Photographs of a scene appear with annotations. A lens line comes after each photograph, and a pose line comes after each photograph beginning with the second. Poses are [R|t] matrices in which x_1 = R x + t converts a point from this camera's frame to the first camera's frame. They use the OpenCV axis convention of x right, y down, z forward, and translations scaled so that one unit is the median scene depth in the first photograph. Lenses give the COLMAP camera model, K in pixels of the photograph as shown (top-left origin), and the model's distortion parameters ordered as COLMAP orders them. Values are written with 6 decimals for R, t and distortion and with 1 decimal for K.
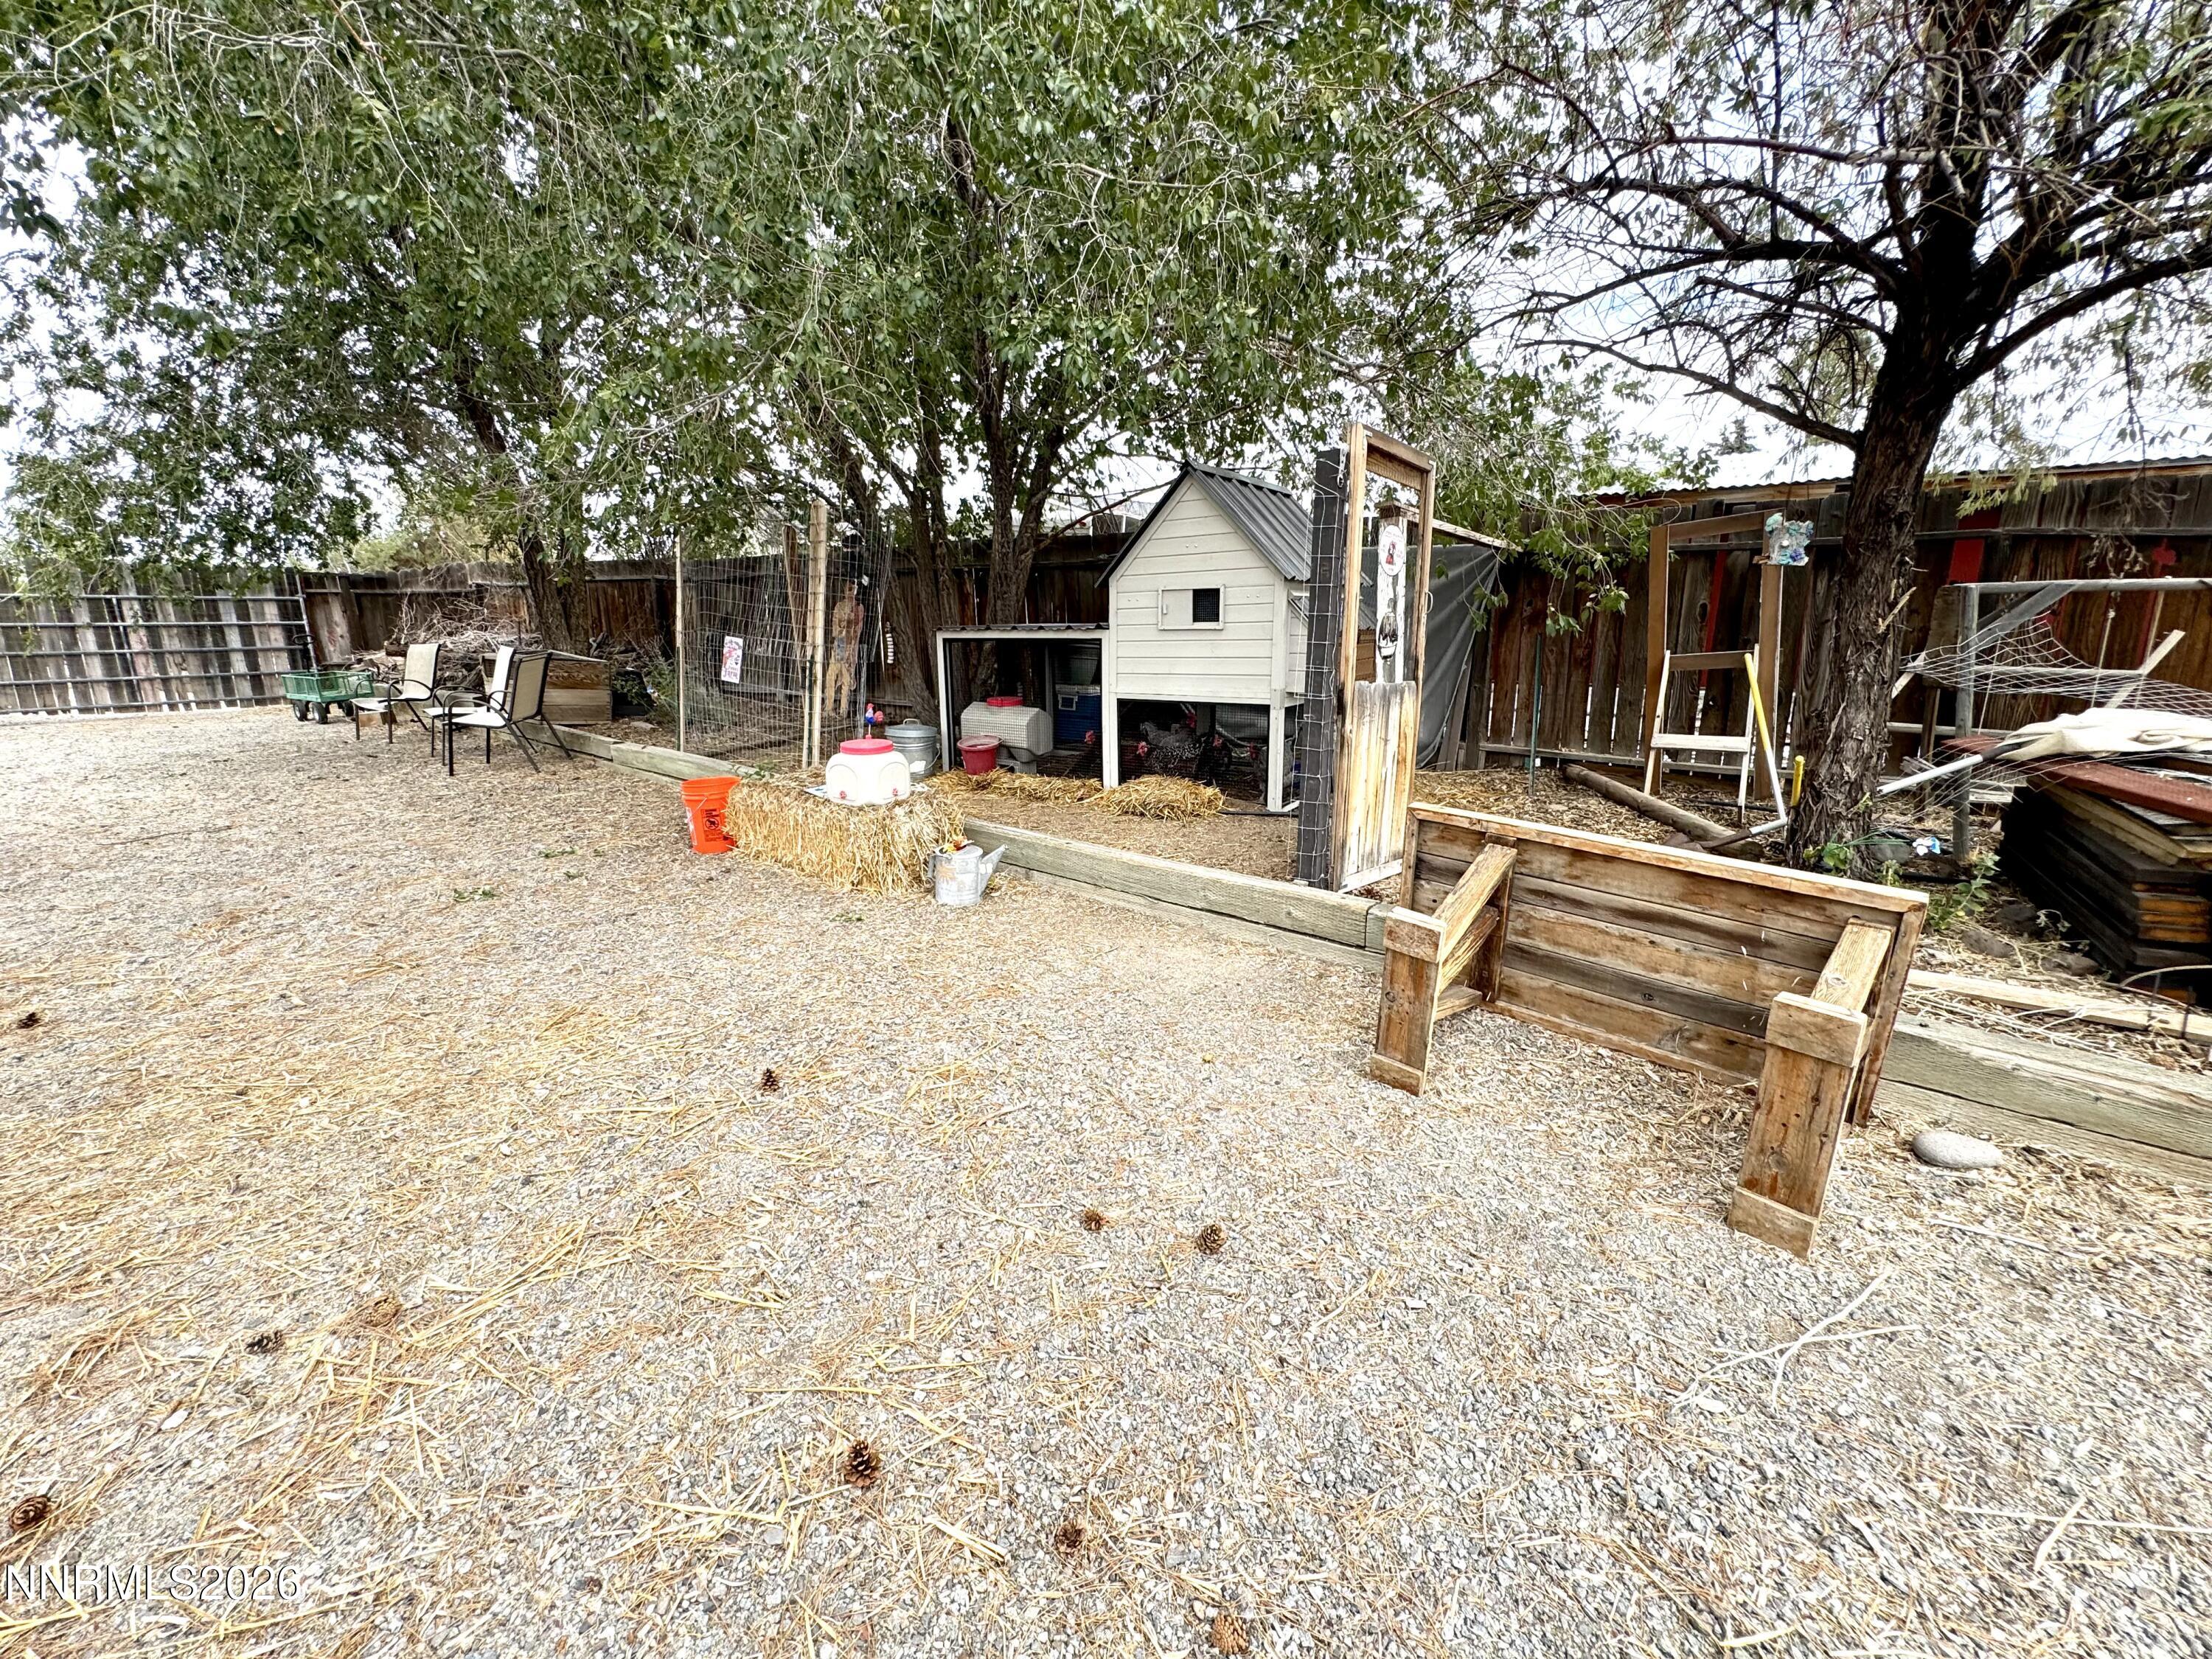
lens RADIAL K [[884.9, 0, 1104.2], [0, 884.9, 828.1], [0, 0, 1]] dist [-0.004592, 0.000707]
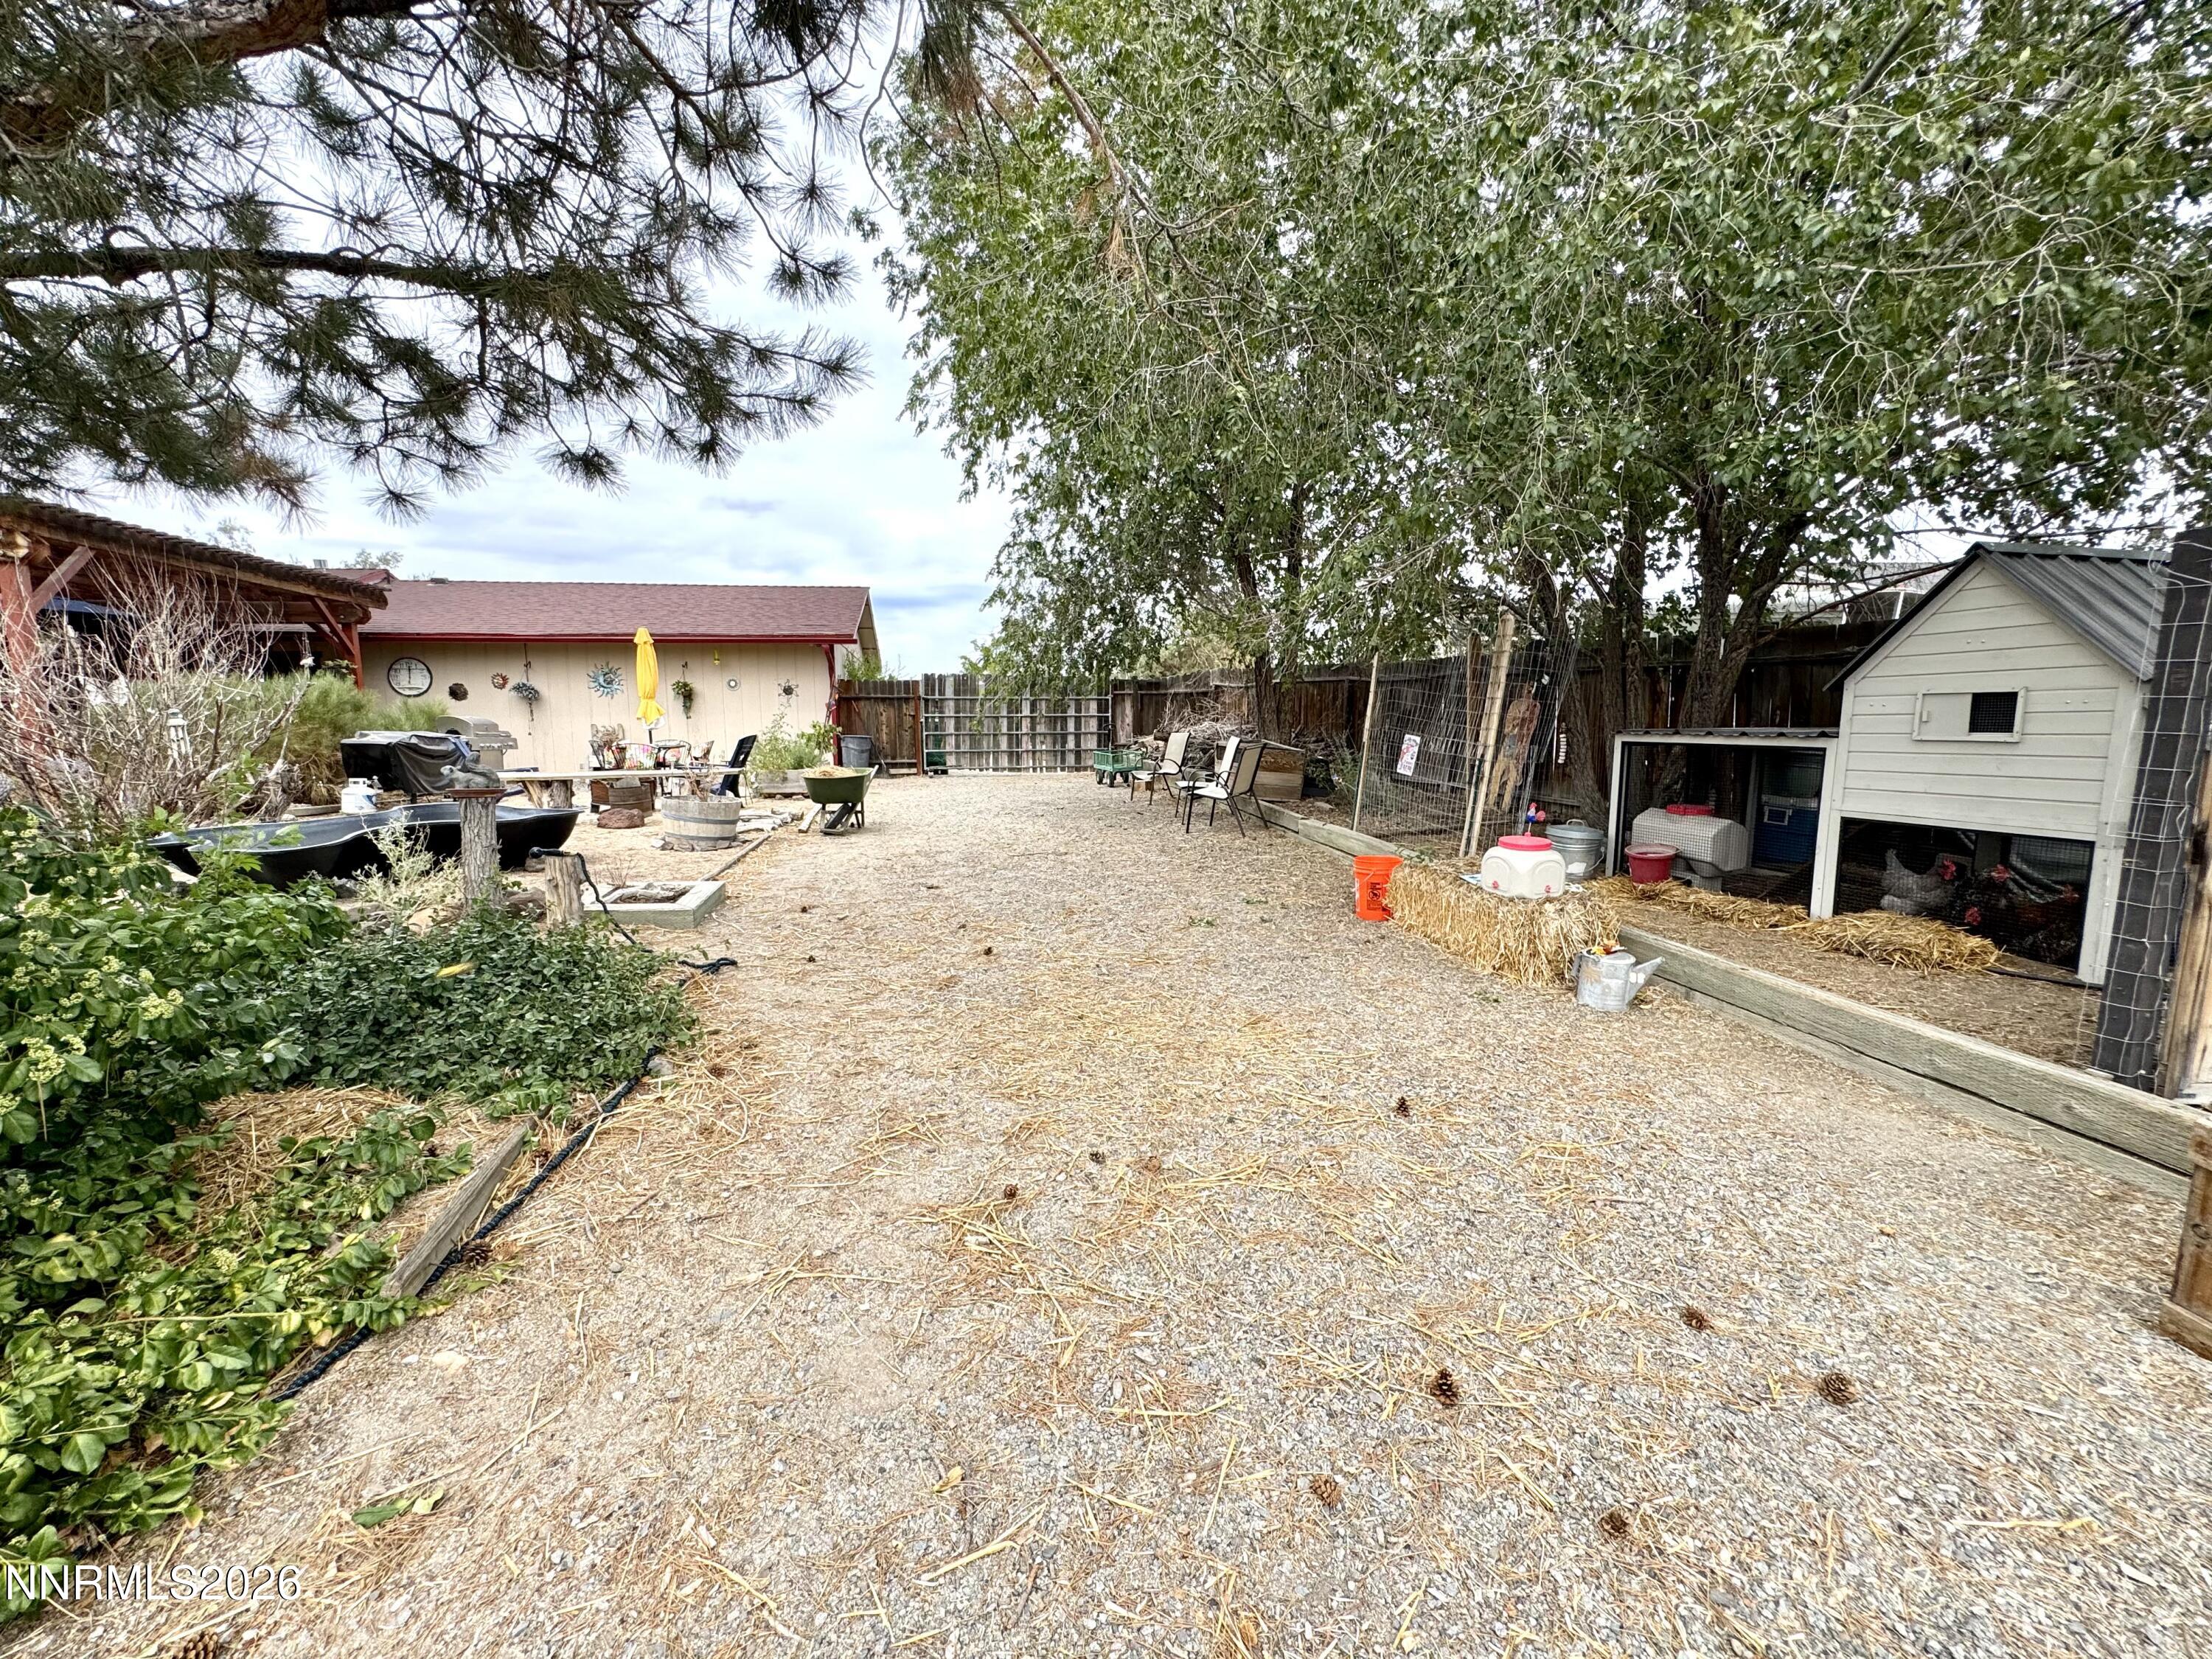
lens RADIAL K [[884.9, 0, 1102.2], [0, 884.9, 830.9], [0, 0, 1]] dist [-0.004592, 0.000707]
pose [[0.755204, 0.091037, -0.649137, 0.038245], [-0.151583, 0.987720, -0.037830, 0.011269], [0.637722, 0.126967, 0.759730, -0.140022]]
